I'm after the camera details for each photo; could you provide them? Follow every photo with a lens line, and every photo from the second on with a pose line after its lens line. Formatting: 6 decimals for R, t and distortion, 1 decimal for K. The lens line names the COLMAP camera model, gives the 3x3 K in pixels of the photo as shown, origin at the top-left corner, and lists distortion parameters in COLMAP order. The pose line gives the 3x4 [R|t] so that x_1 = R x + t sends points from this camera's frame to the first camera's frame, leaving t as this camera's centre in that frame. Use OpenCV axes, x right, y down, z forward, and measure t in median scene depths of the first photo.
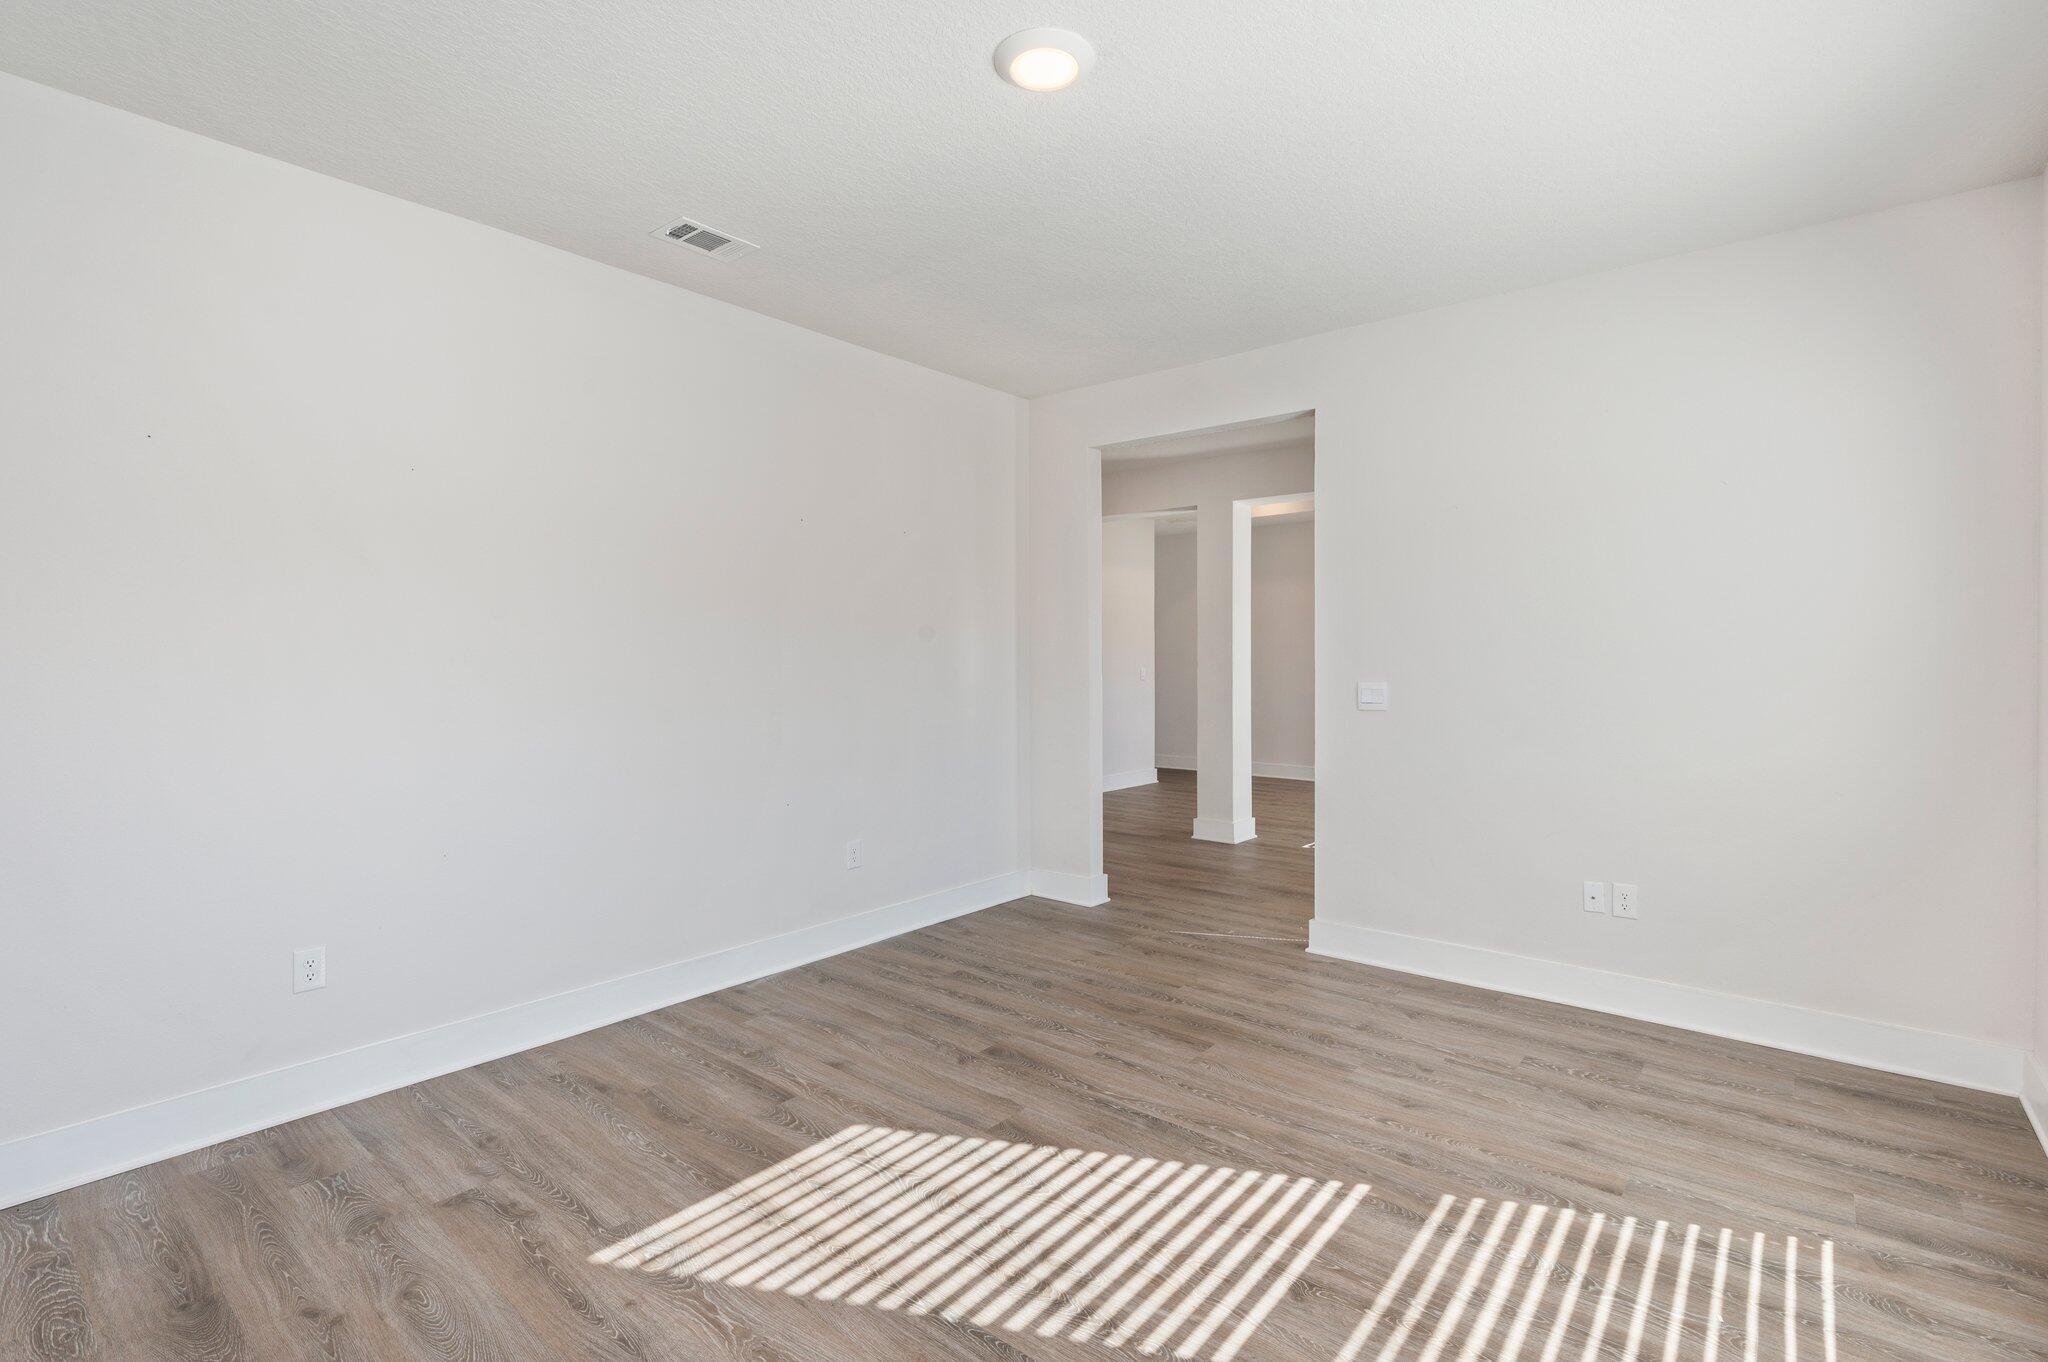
lens RADIAL K [[968.8, 0, 1026.4], [0, 968.8, 671.0], [0, 0, 1]] dist [0.002825, -0.001267]
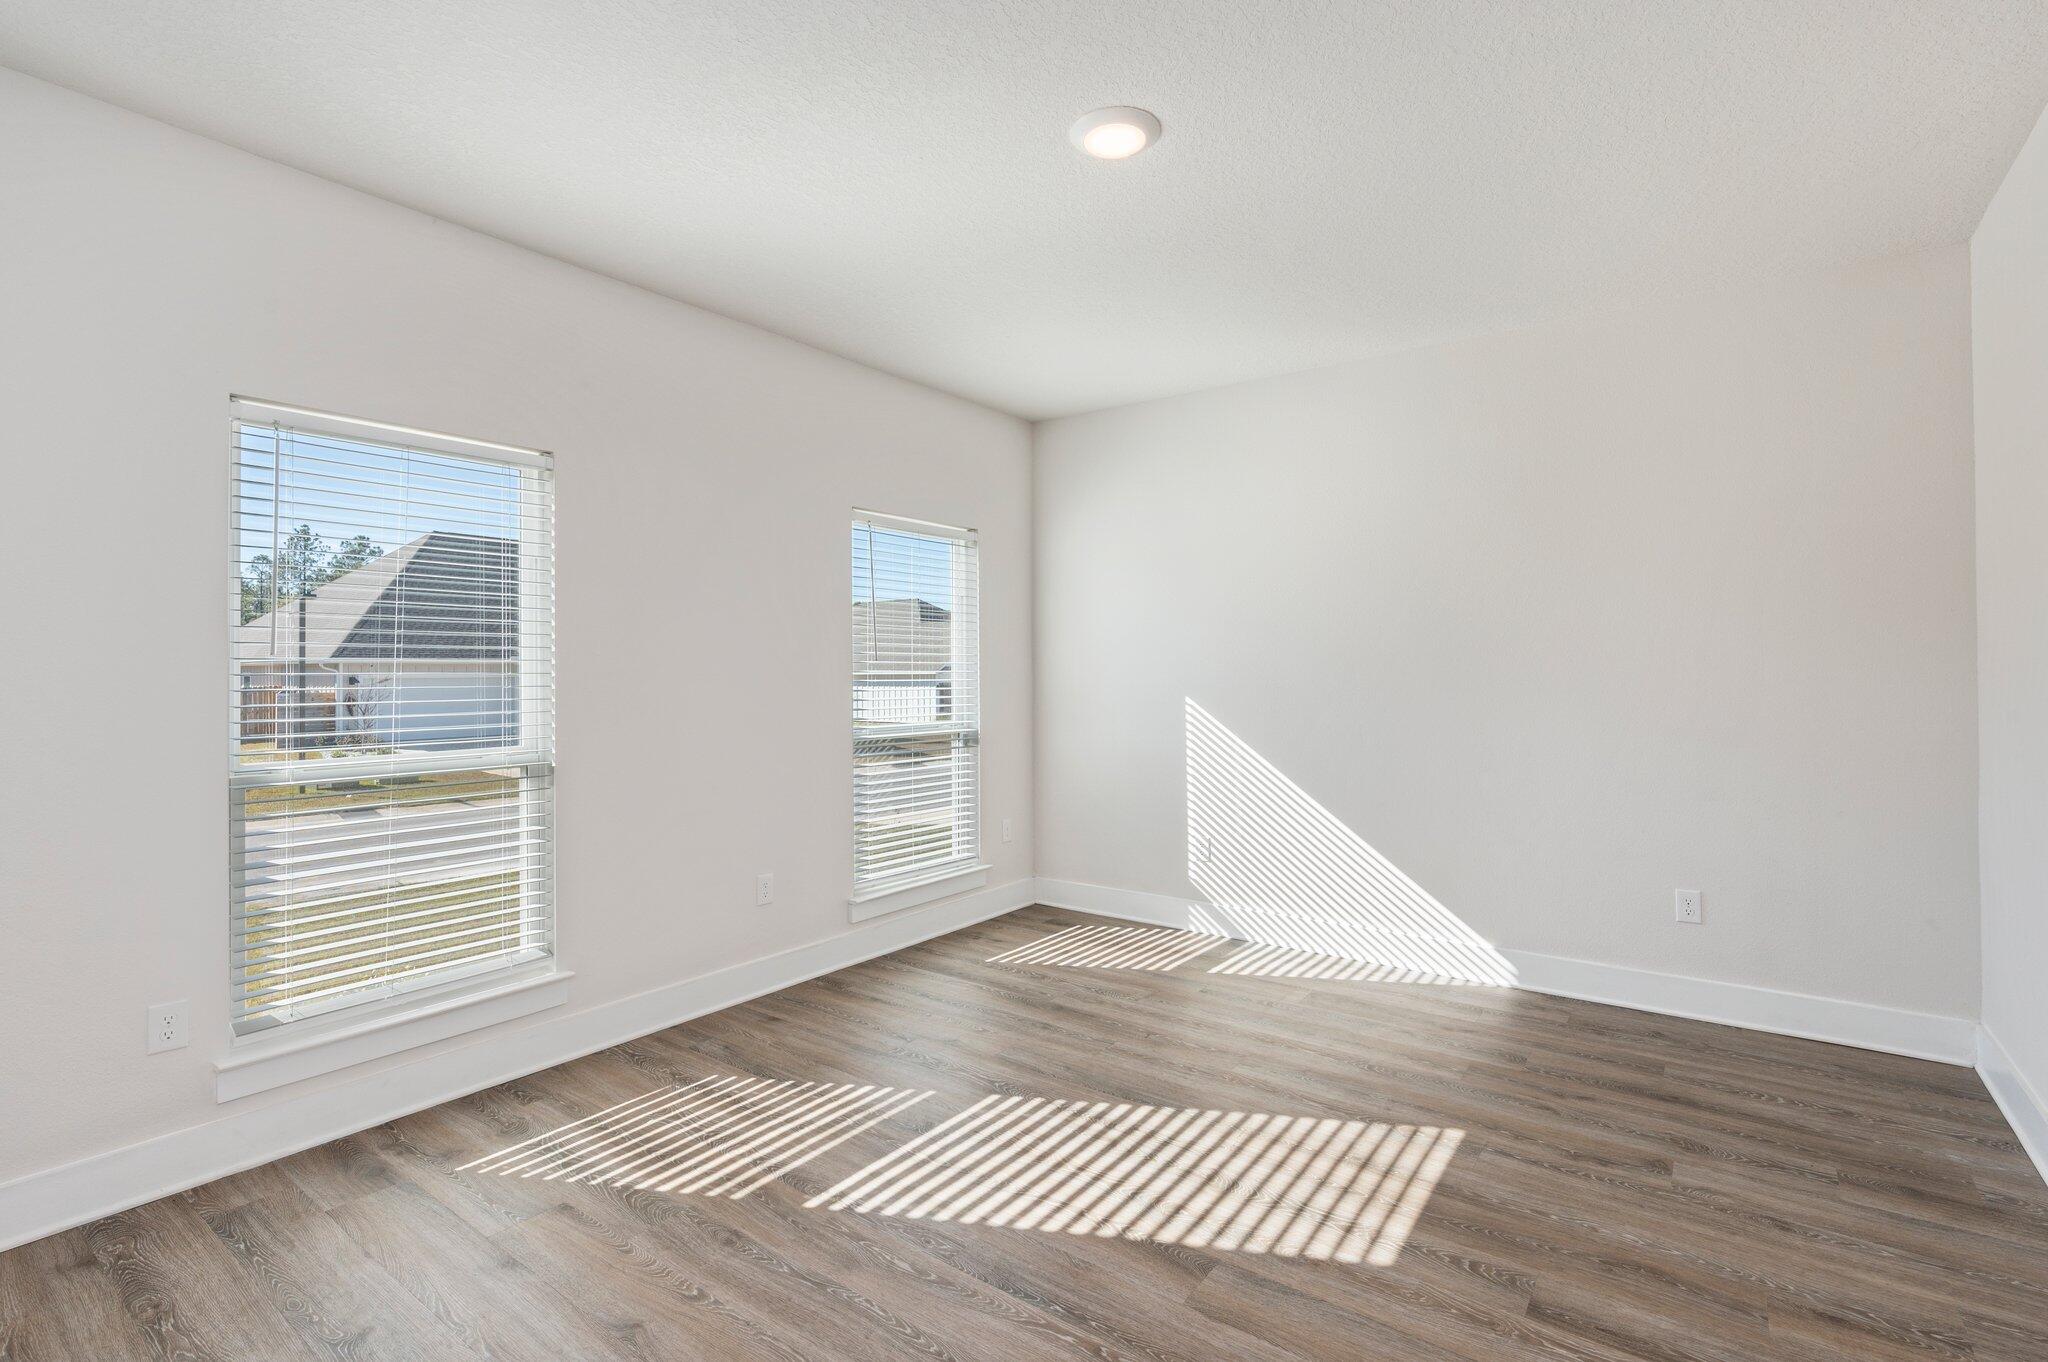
lens RADIAL K [[968.8, 0, 1022.4], [0, 968.8, 679.9], [0, 0, 1]] dist [0.002825, -0.001267]
pose [[-0.998544, 0.008098, -0.053333, 0.187156], [0.006751, 0.999655, 0.025380, -0.032241], [0.053520, 0.024983, -0.998254, 2.089509]]
